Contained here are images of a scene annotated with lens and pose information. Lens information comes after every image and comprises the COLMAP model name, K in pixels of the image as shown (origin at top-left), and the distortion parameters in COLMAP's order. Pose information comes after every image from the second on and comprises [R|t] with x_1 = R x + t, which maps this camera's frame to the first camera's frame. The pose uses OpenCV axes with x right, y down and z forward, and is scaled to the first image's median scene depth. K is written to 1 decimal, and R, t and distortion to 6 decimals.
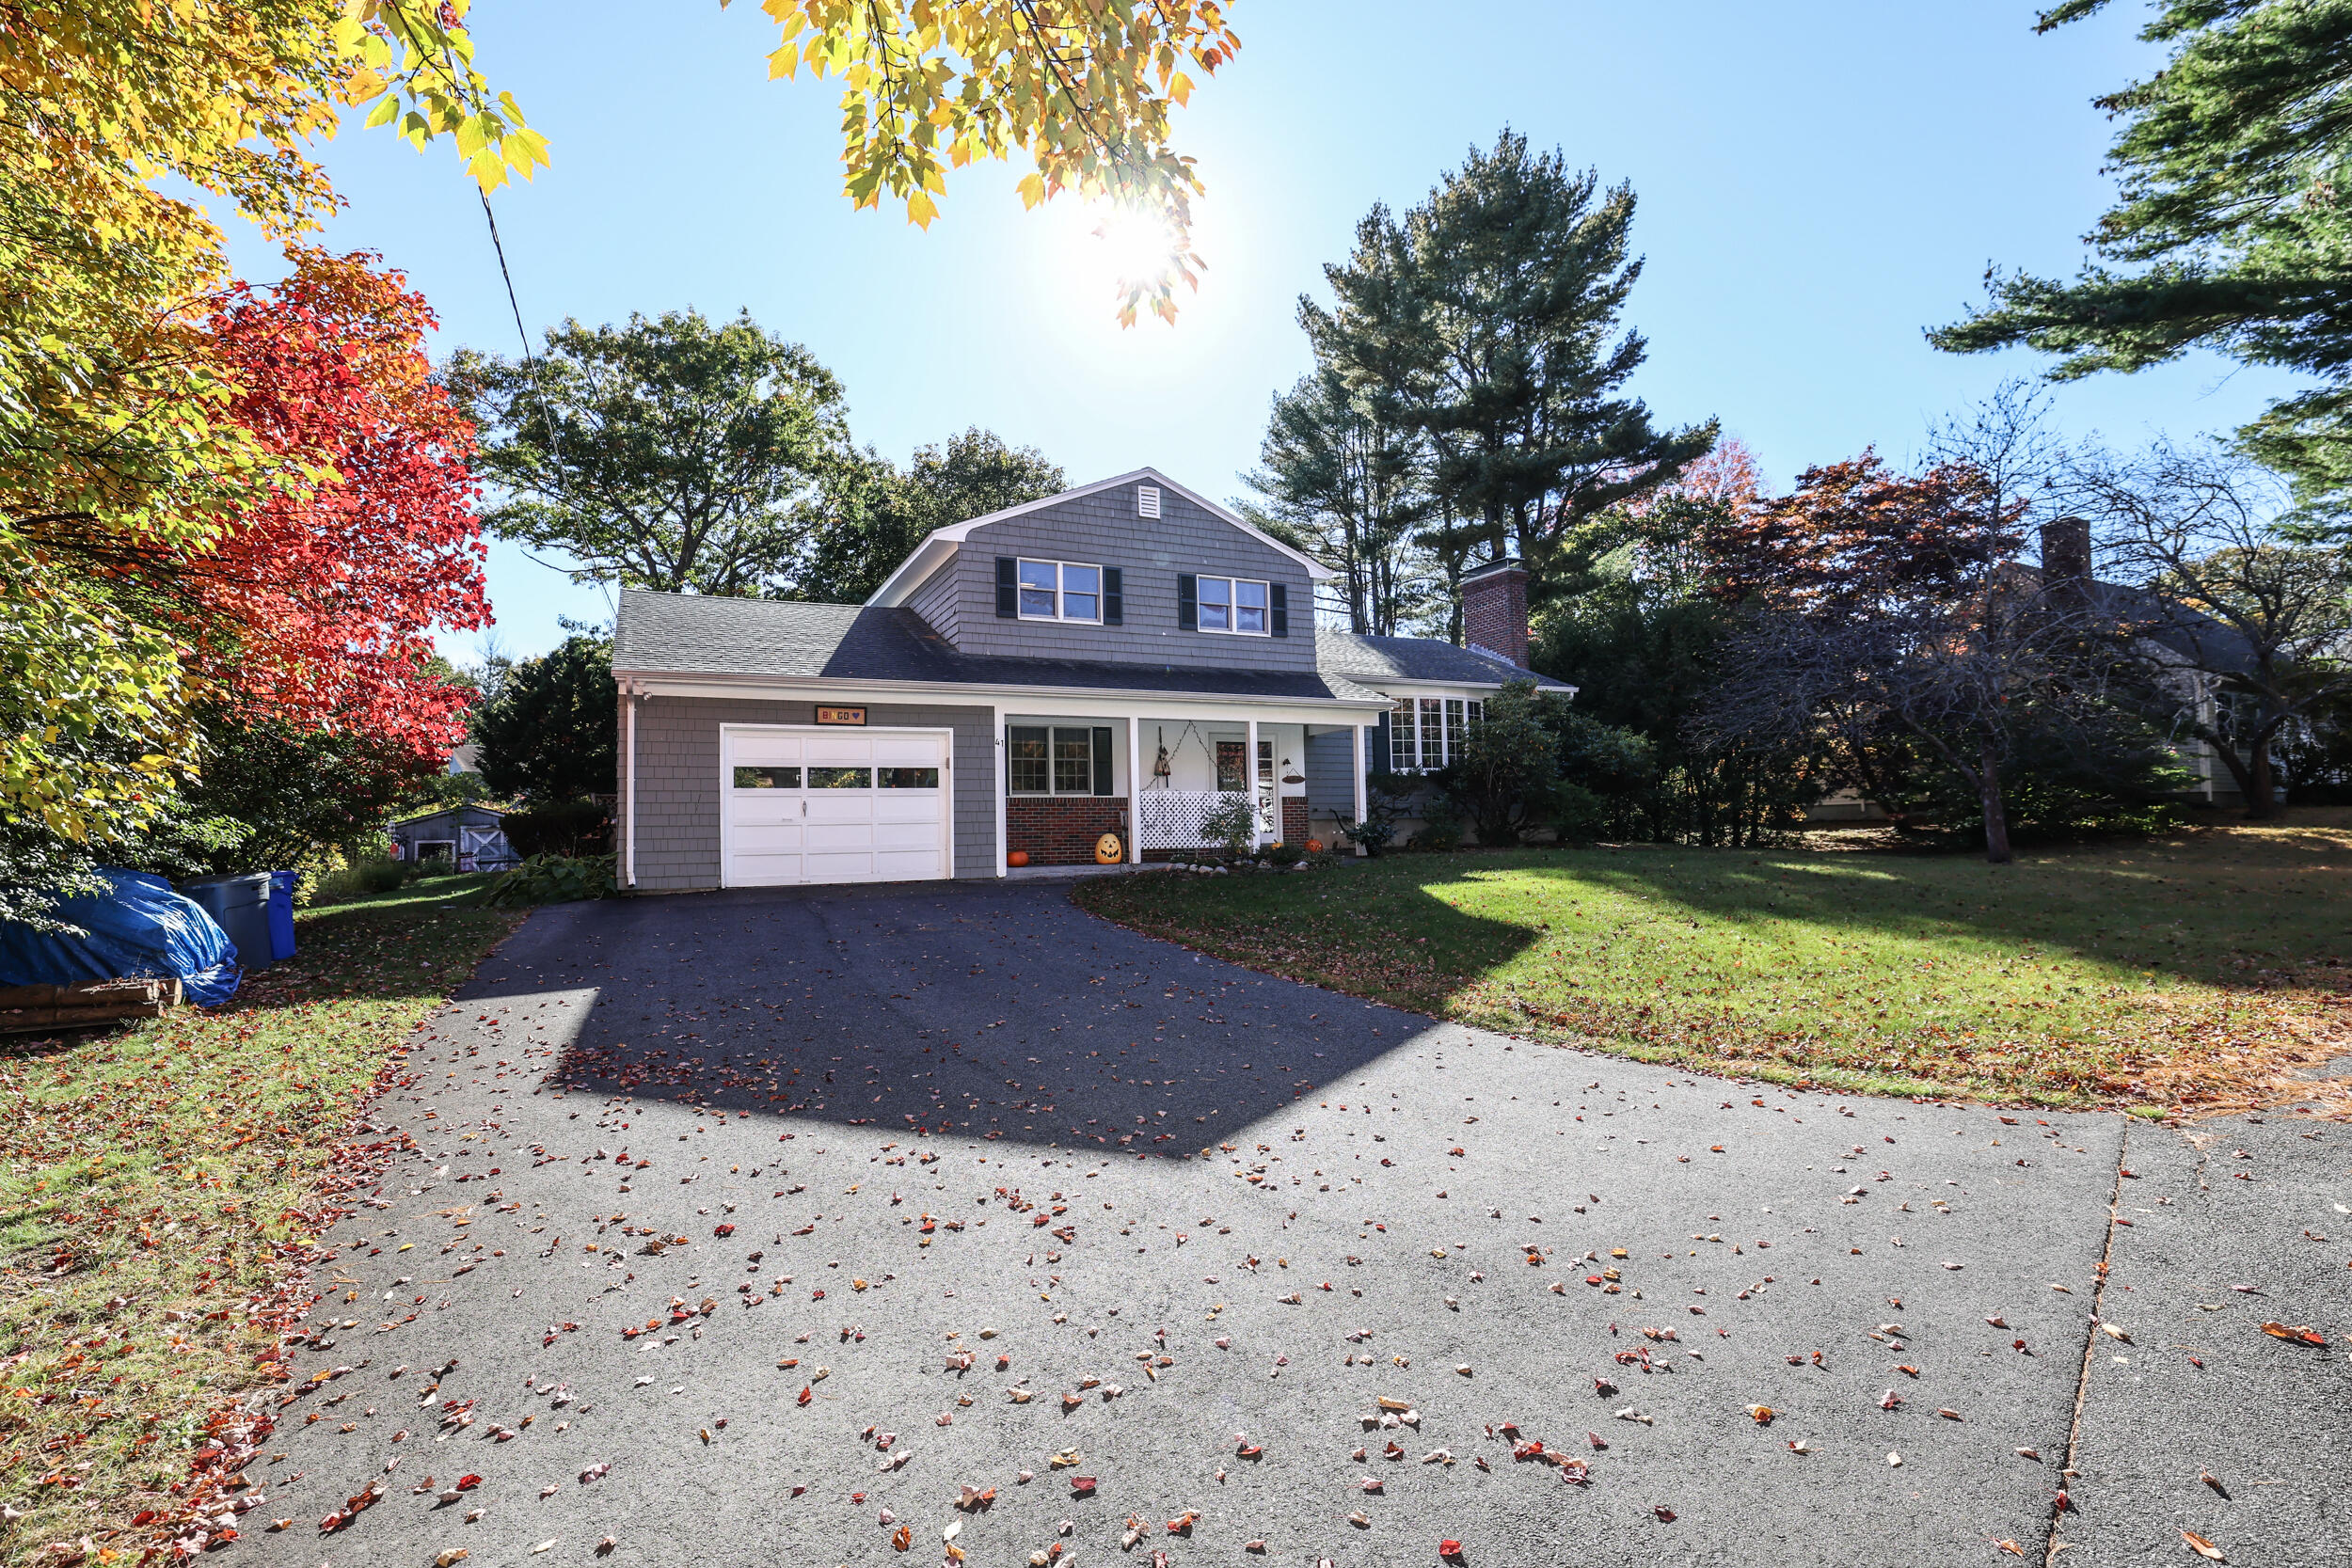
lens RADIAL K [[1024.6, 0, 1176.0], [0, 1024.6, 784.0], [0, 0, 1]] dist [-0.019608, -0.000005]
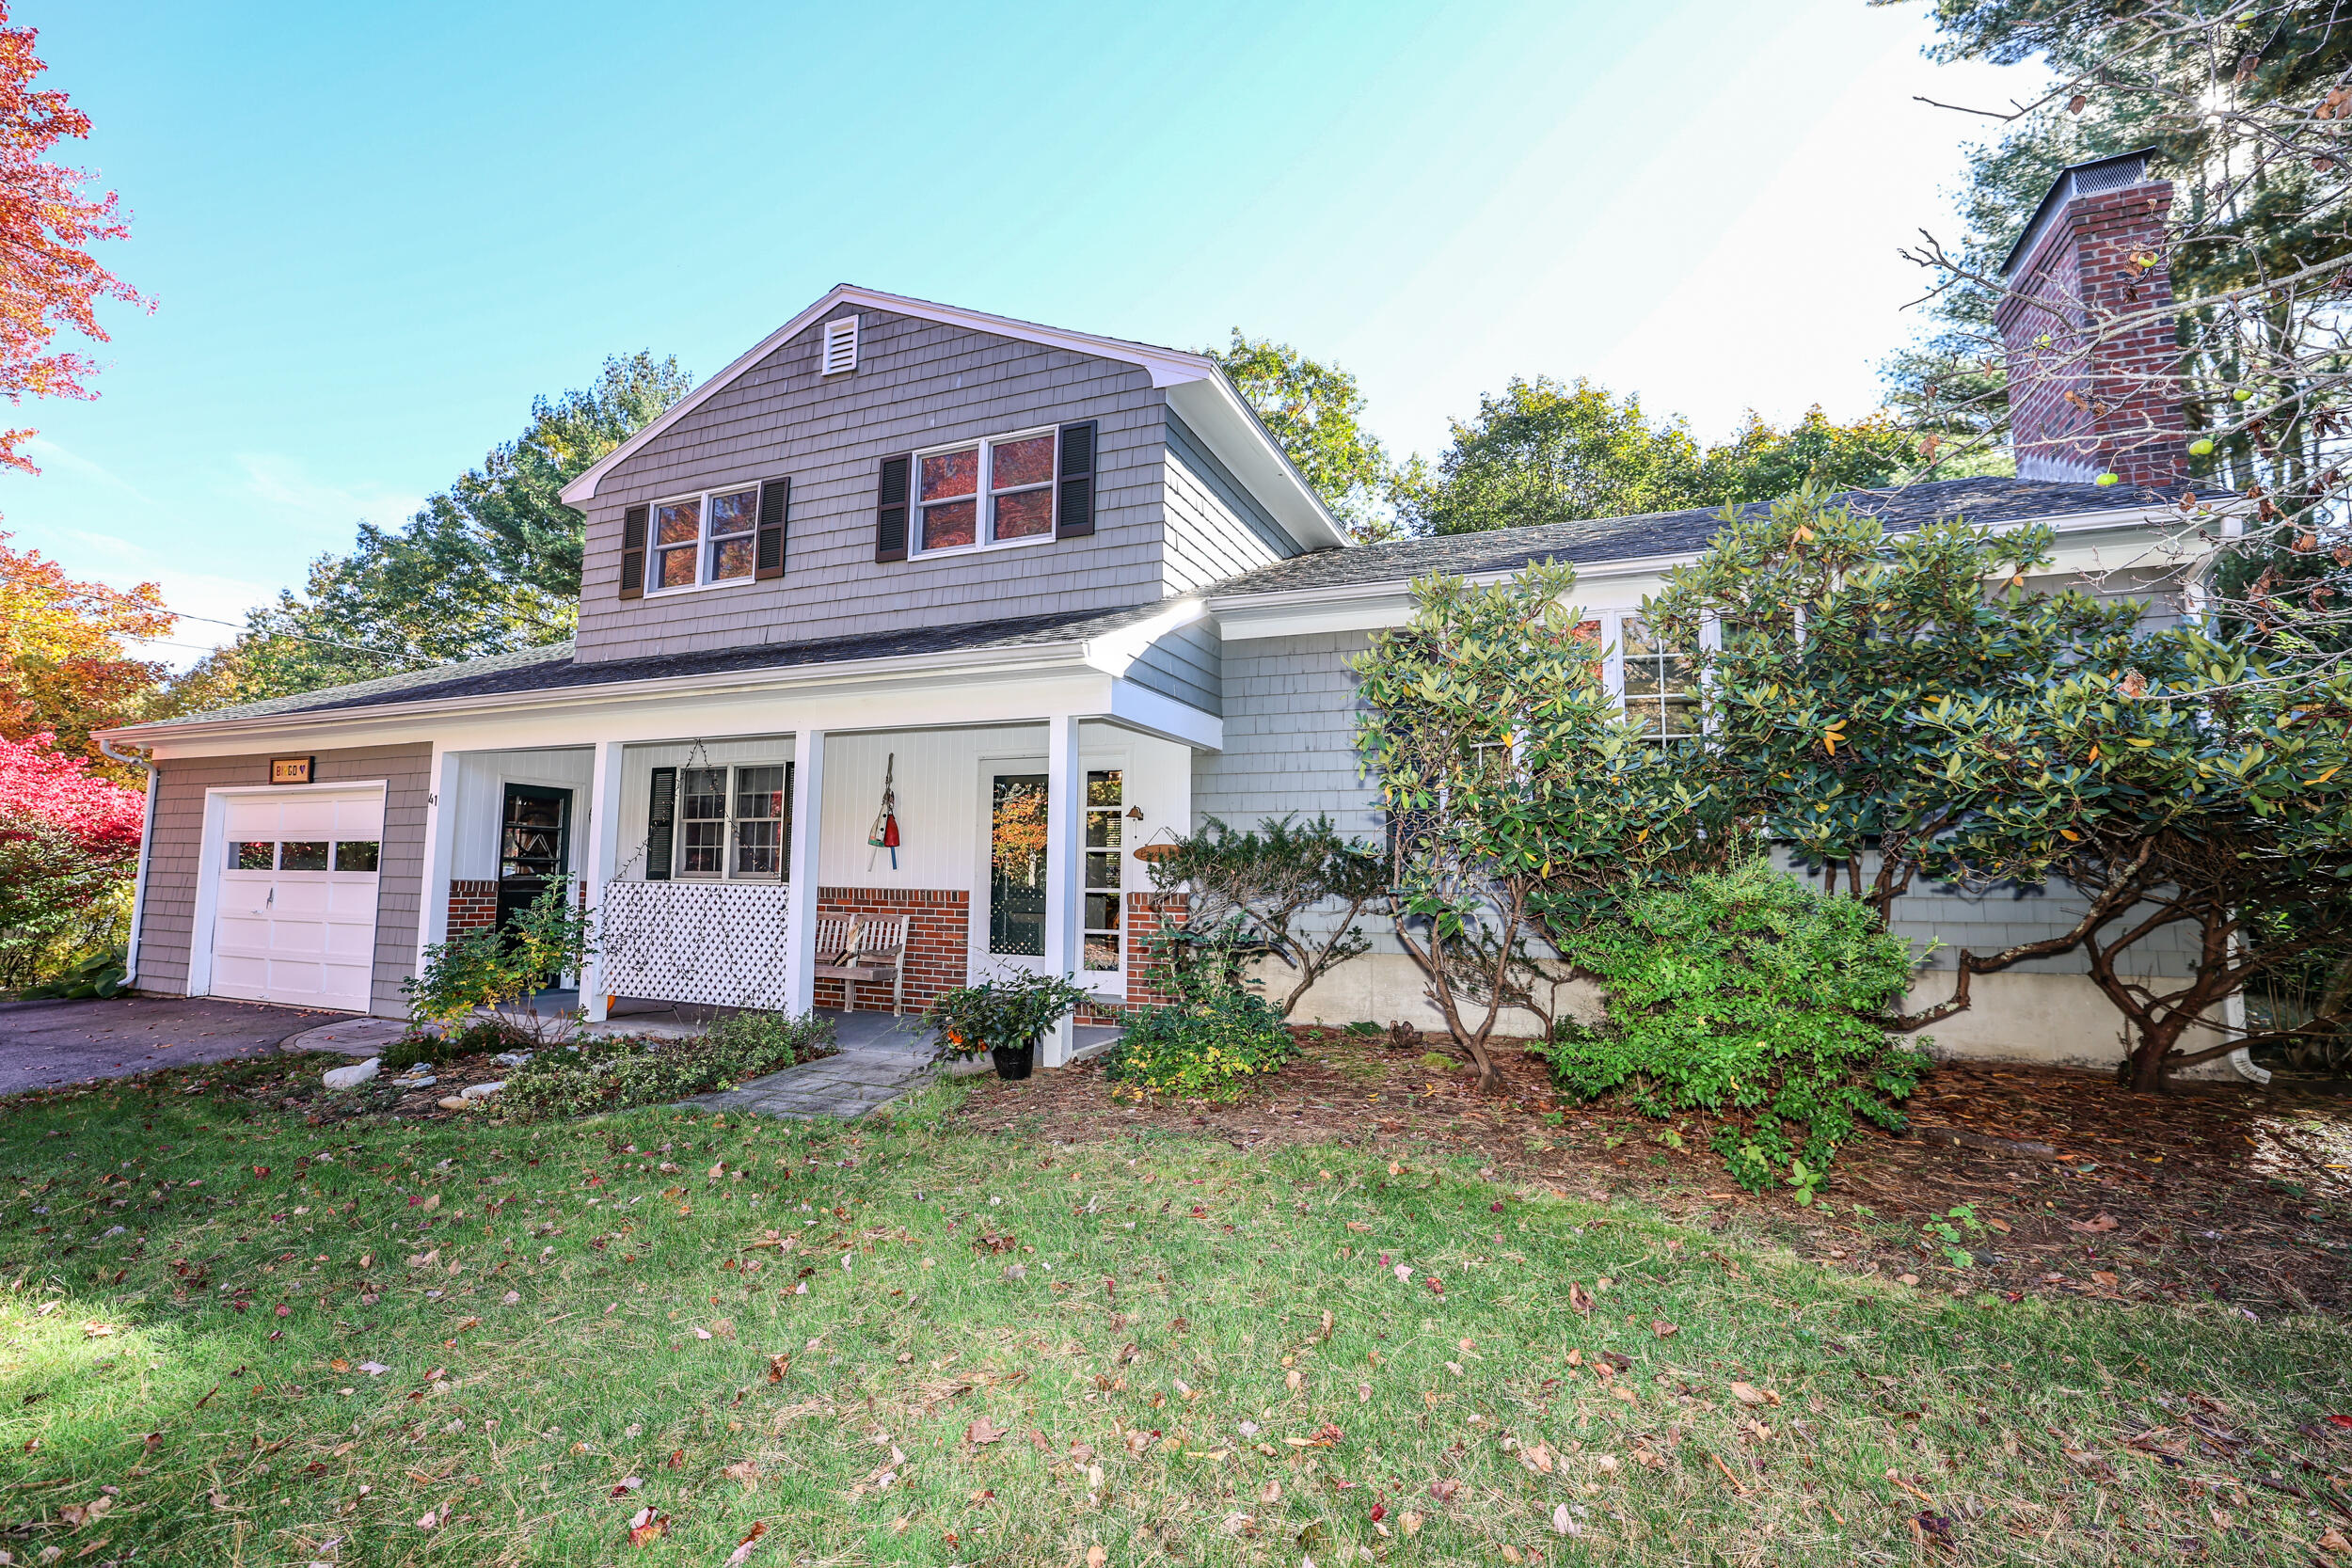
lens RADIAL K [[1024.6, 0, 1176.0], [0, 1024.6, 784.0], [0, 0, 1]] dist [-0.019608, -0.000005]
pose [[0.656609, -0.044876, -0.752895, 0.492597], [0.007345, 0.998561, -0.053114, -0.011480], [0.754196, 0.029345, 0.655994, 0.788008]]
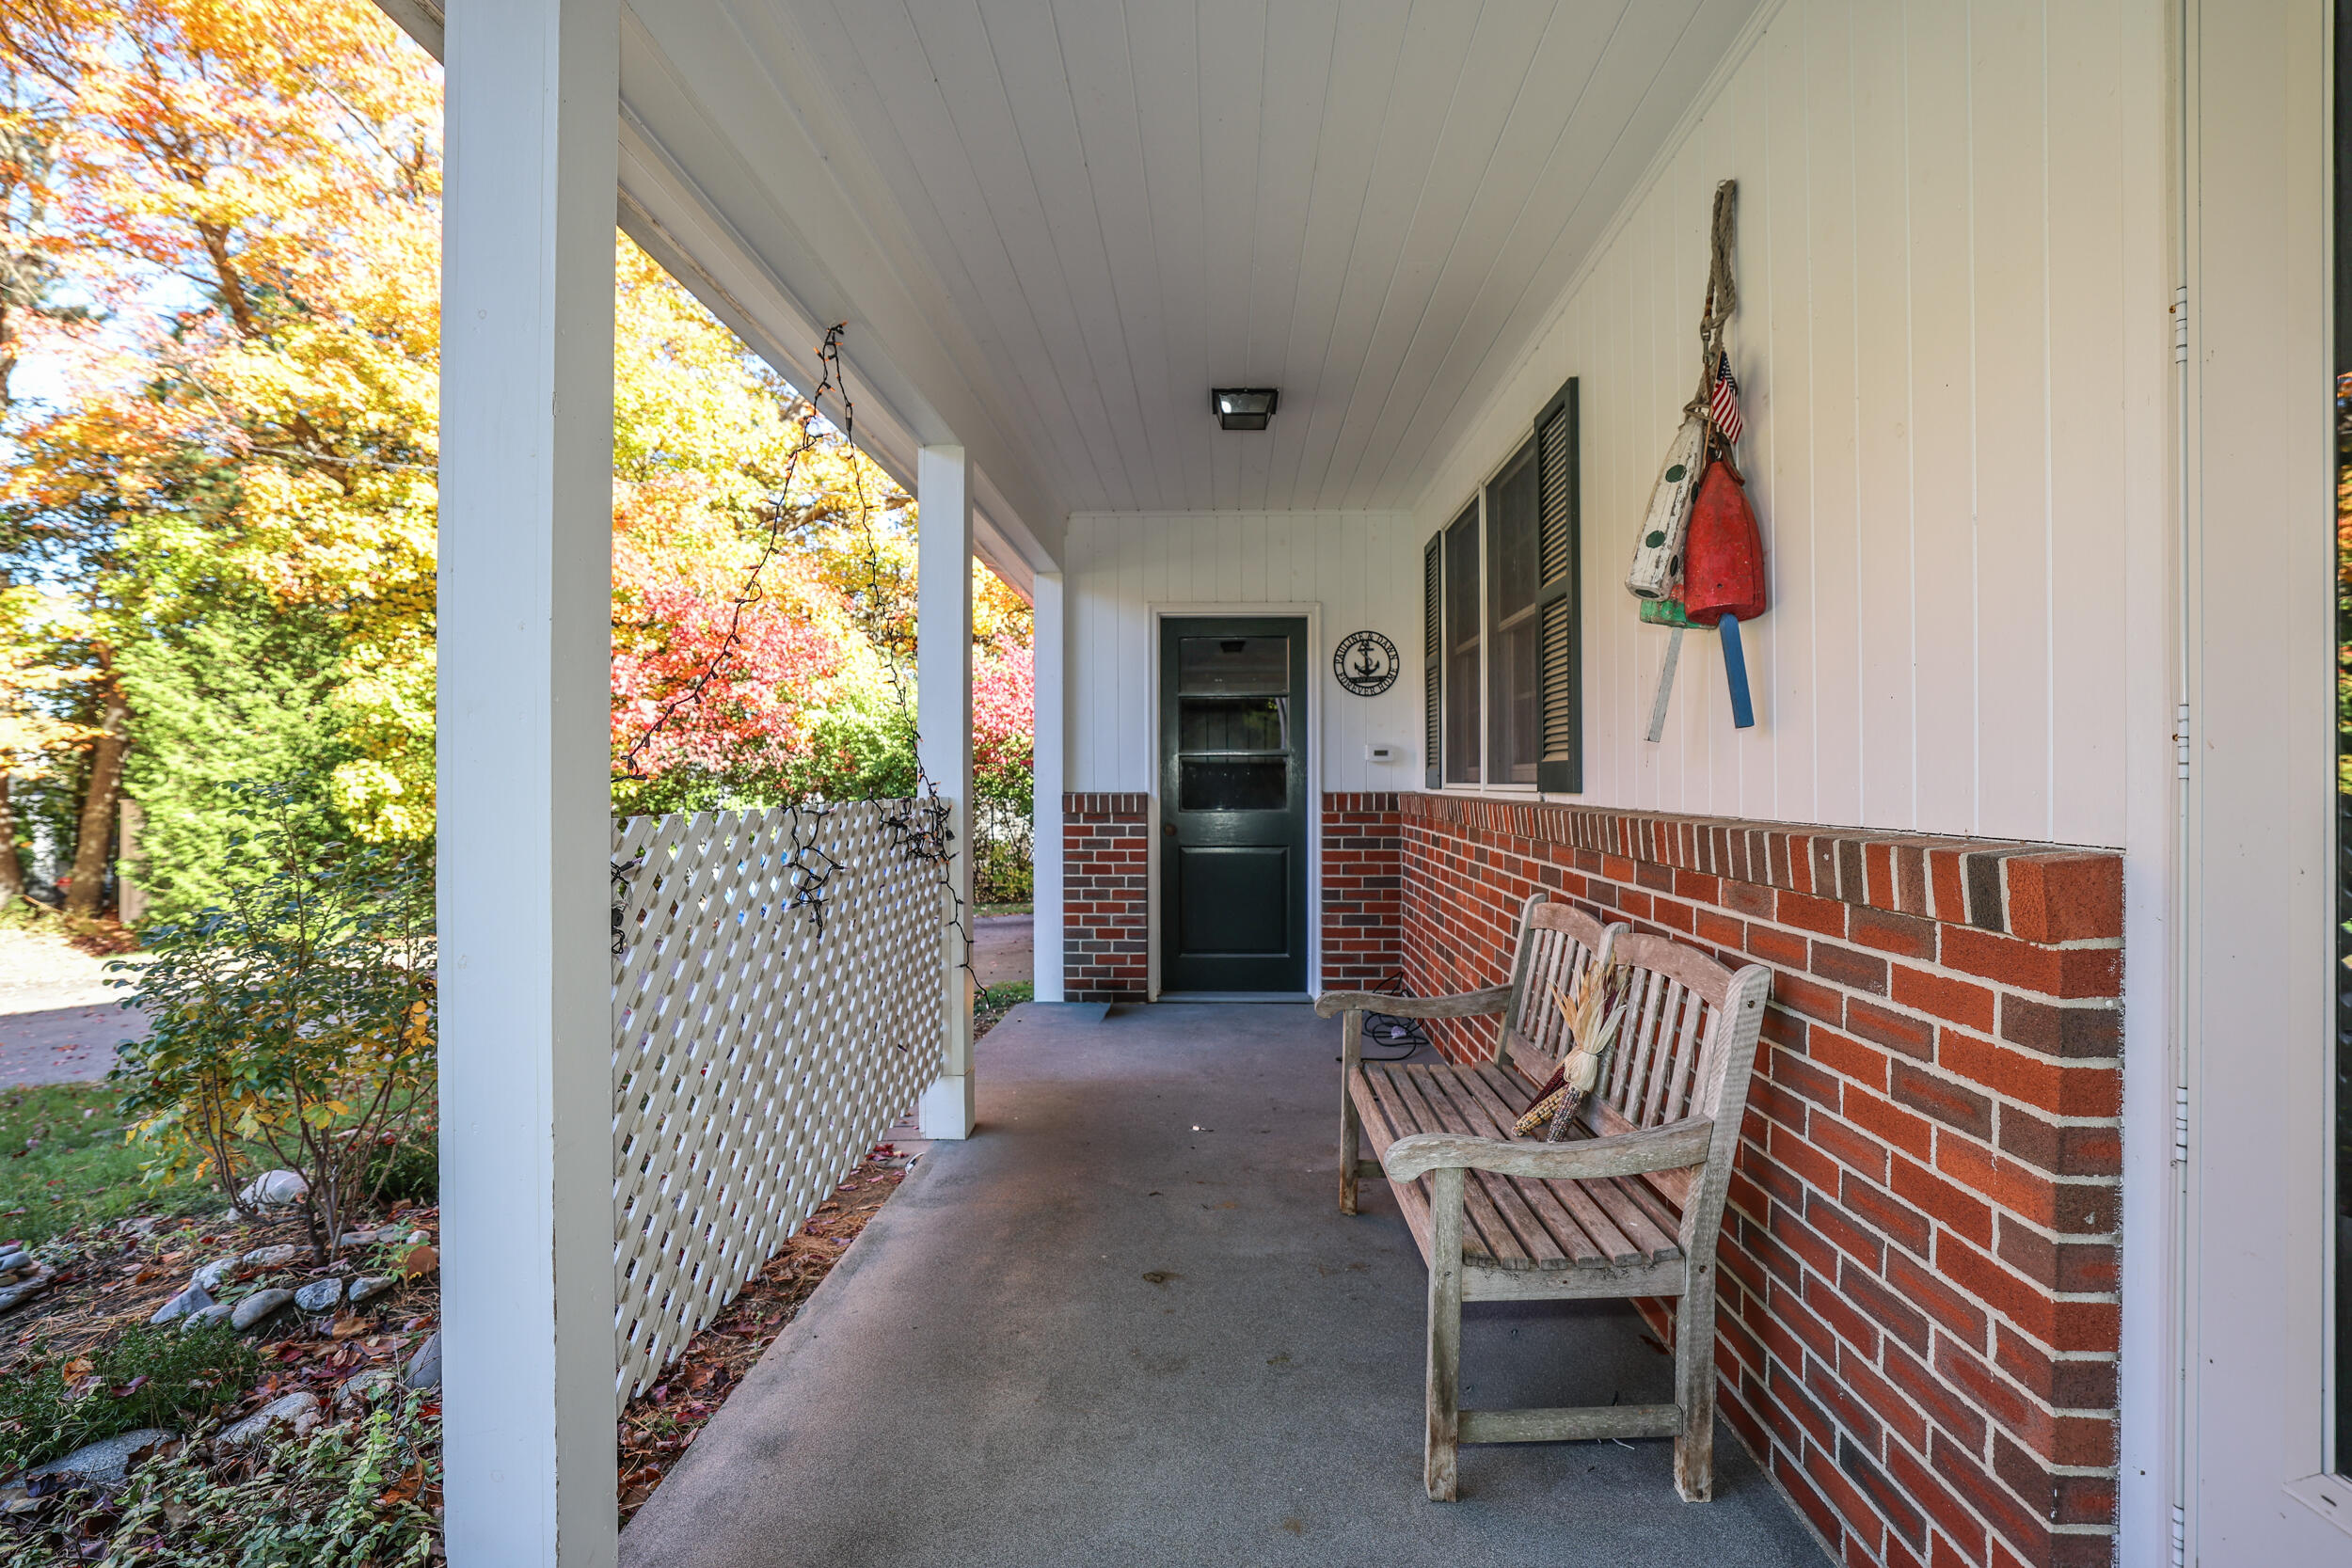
lens RADIAL K [[1024.6, 0, 1176.0], [0, 1024.6, 784.0], [0, 0, 1]] dist [-0.019608, -0.000005]
pose [[-0.476683, 0.021468, -0.878813, 0.119087], [0.047144, 0.998887, -0.001170, 0.007088], [0.877810, -0.041989, -0.477164, 1.025823]]
